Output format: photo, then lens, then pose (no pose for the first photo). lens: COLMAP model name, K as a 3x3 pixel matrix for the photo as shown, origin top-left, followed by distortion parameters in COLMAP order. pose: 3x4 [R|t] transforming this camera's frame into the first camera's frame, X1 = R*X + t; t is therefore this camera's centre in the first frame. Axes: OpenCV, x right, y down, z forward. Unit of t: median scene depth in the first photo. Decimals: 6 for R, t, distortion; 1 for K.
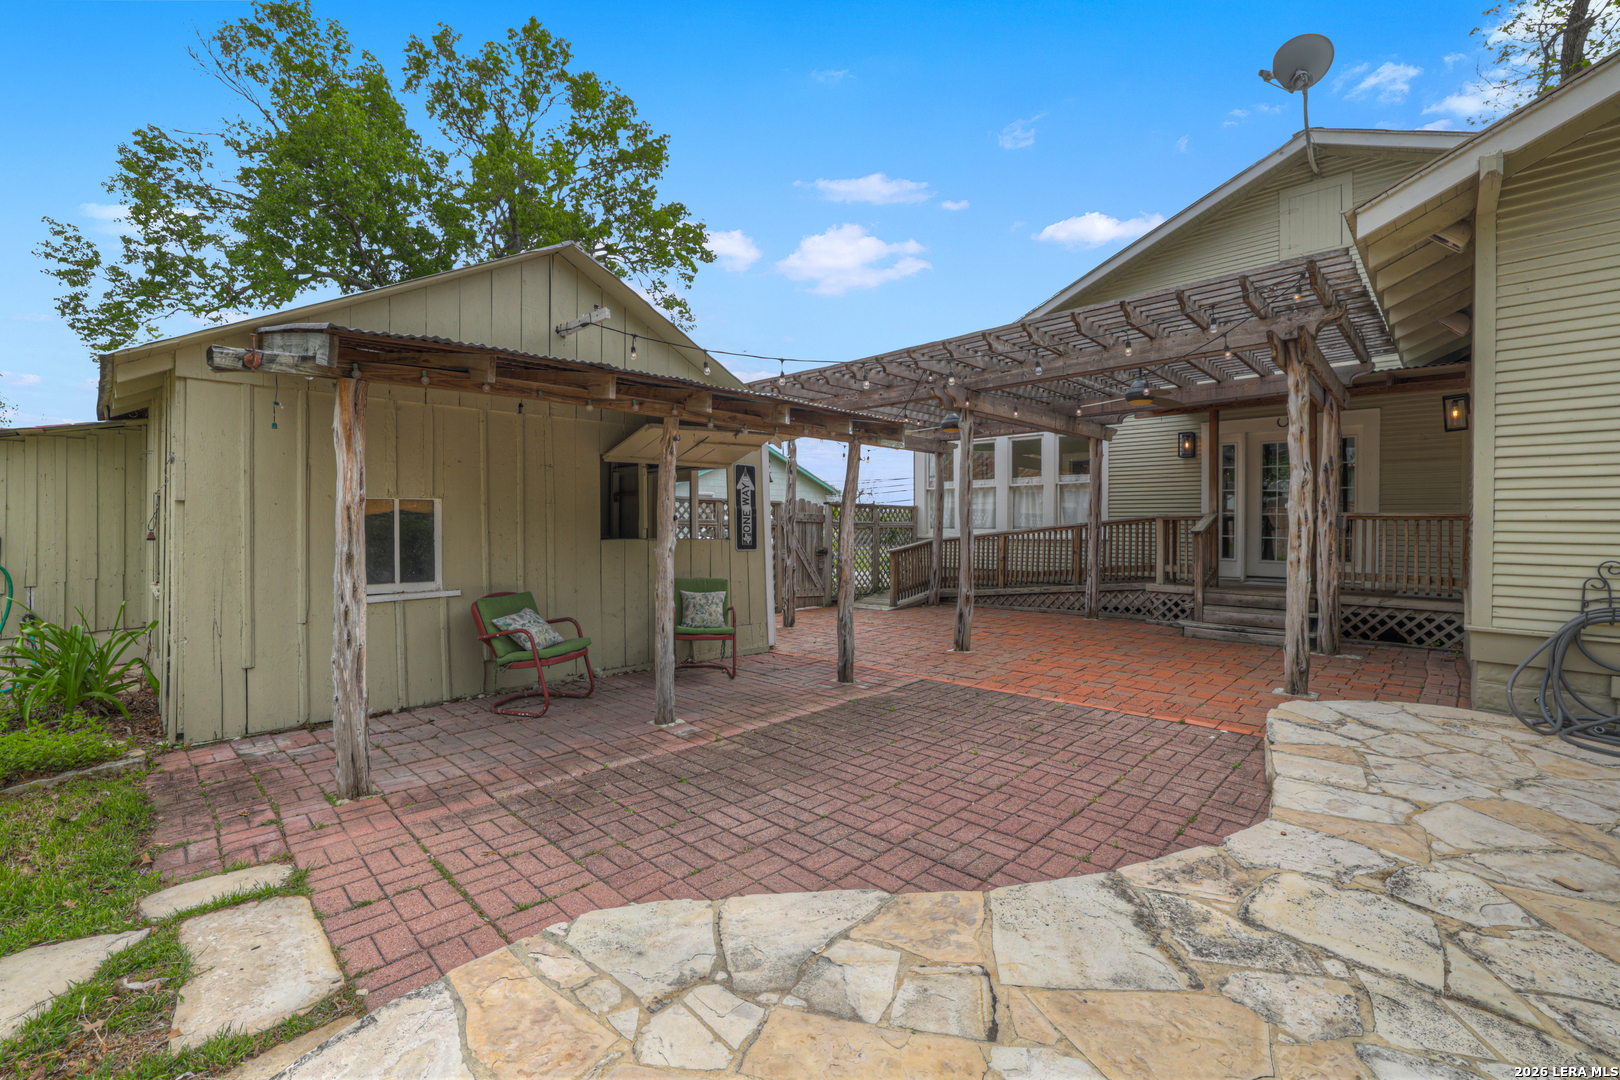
lens RADIAL K [[679.4, 0, 816.6], [0, 679.4, 534.3], [0, 0, 1]] dist [-0.024182, 0.000436]
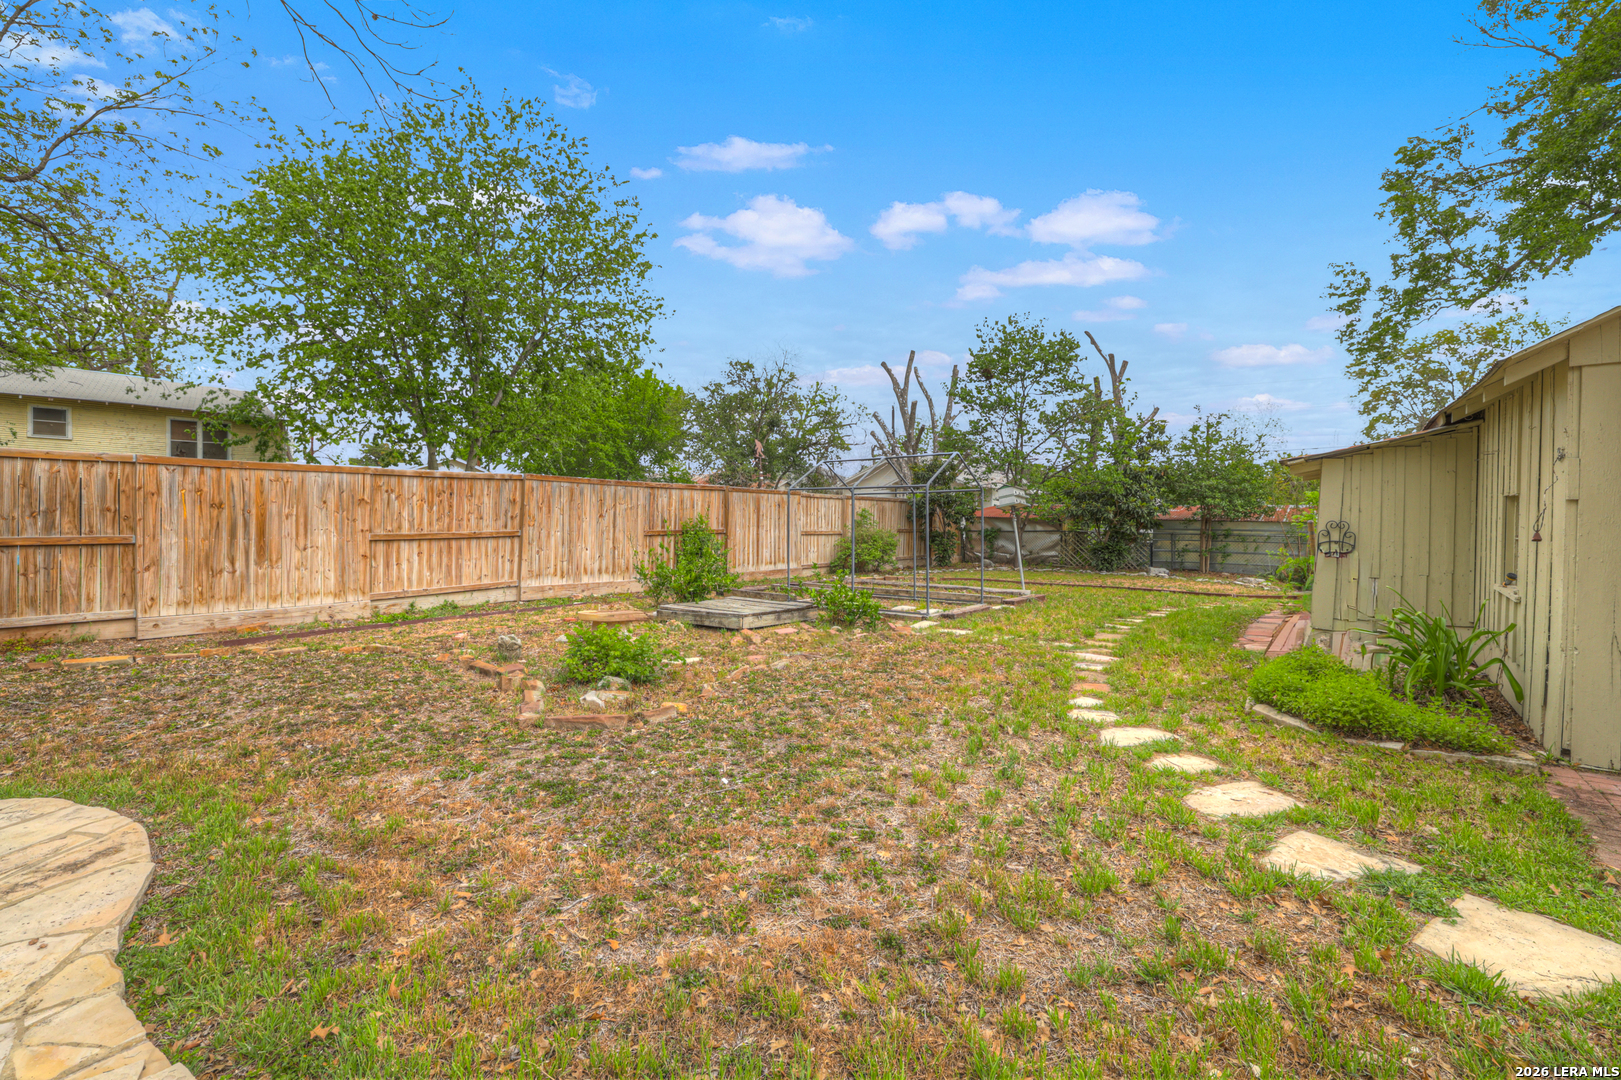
lens RADIAL K [[697.5, 0, 787.6], [0, 697.5, 529.6], [0, 0, 1]] dist [-0.039280, 0.012233]
pose [[0.064020, 0.007560, -0.997920, -0.018314], [-0.017493, 0.999826, 0.006452, 0.000996], [0.997795, 0.017044, 0.064141, -0.035756]]
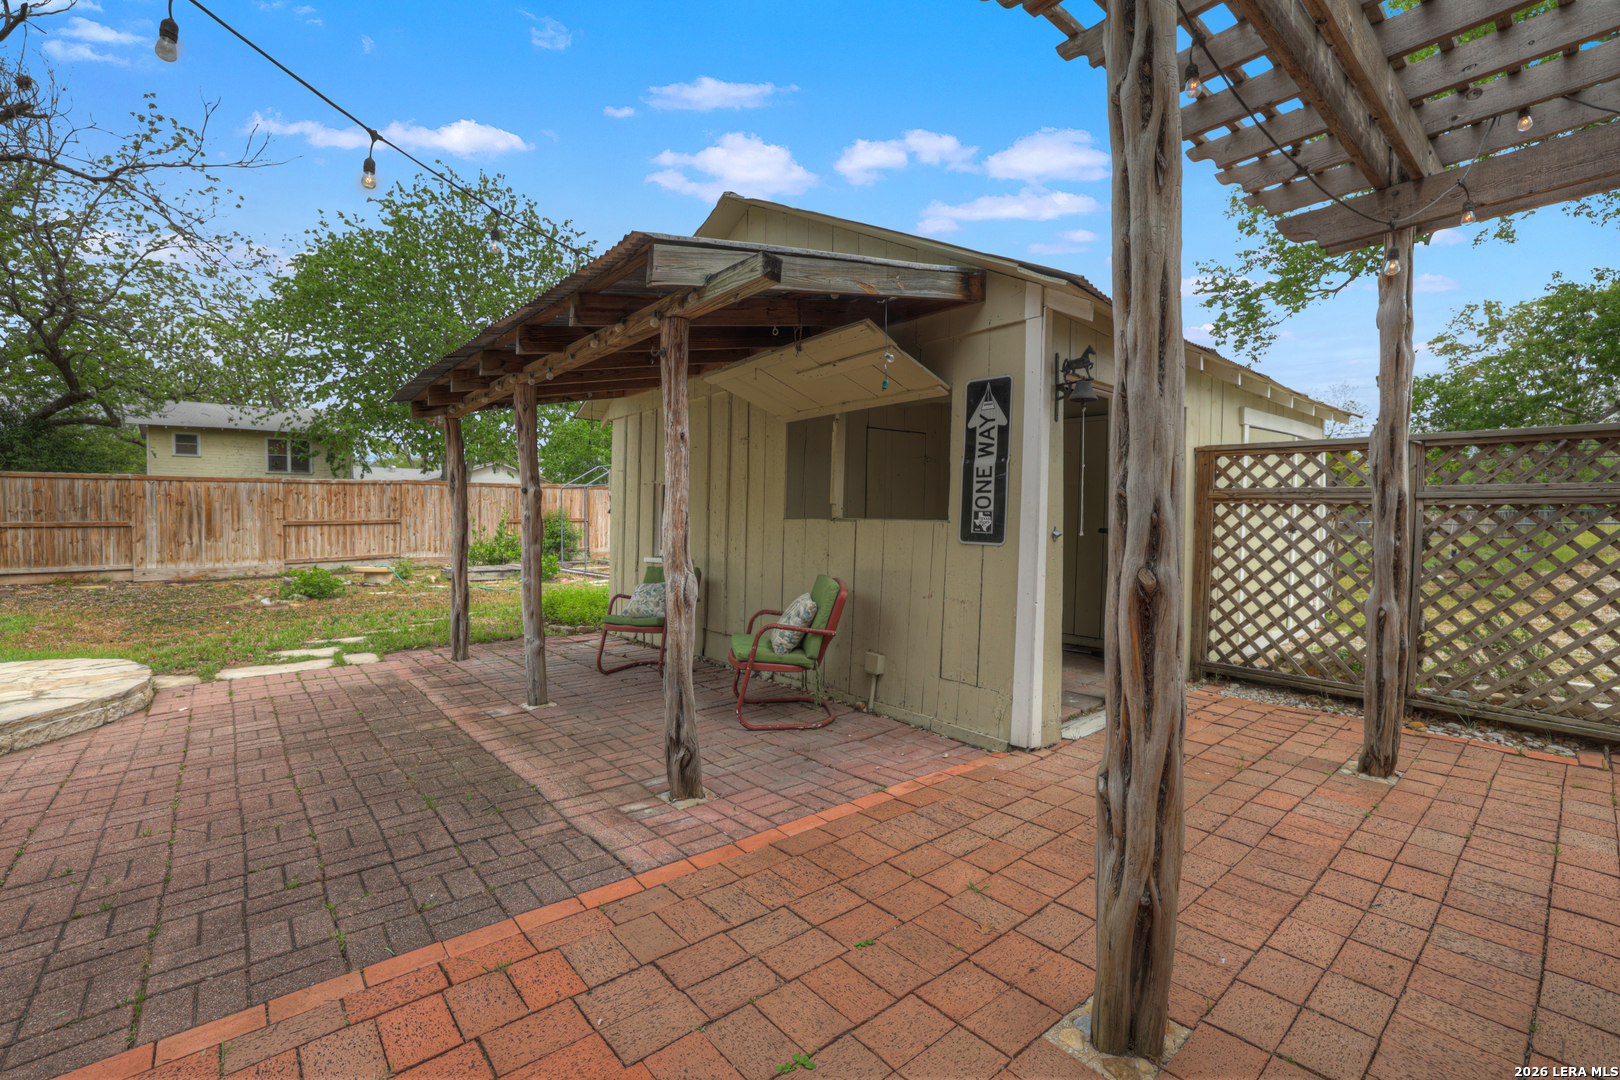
lens RADIAL K [[697.1, 0, 805.0], [0, 697.1, 542.4], [0, 0, 1]] dist [-0.039280, 0.012233]
pose [[-0.104718, 0.034431, -0.993906, 0.151100], [-0.012369, 0.999278, 0.035920, 0.001686], [0.994425, 0.016055, -0.104217, 0.316041]]
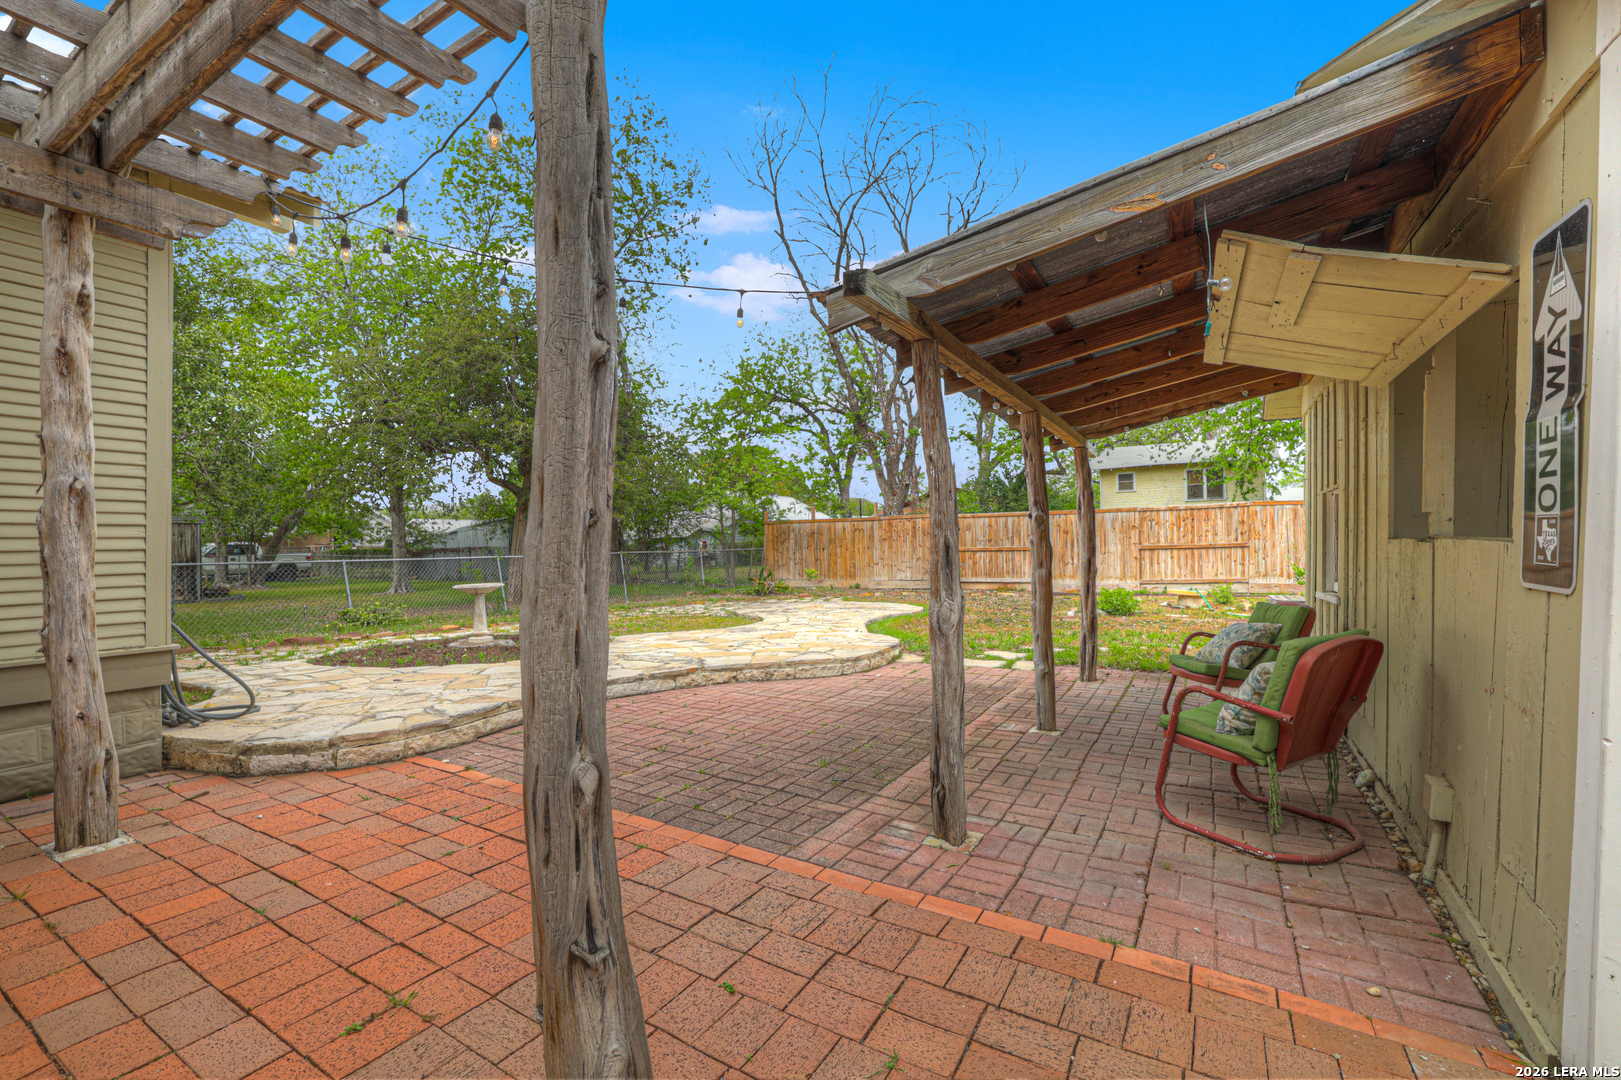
lens RADIAL K [[697.5, 0, 788.3], [0, 697.5, 535.8], [0, 0, 1]] dist [-0.039280, 0.012233]
pose [[-0.978114, 0.007110, -0.207946, 0.071253], [0.008442, 0.999949, -0.005521, 0.001403], [0.207896, -0.007156, -0.978125, 0.402519]]
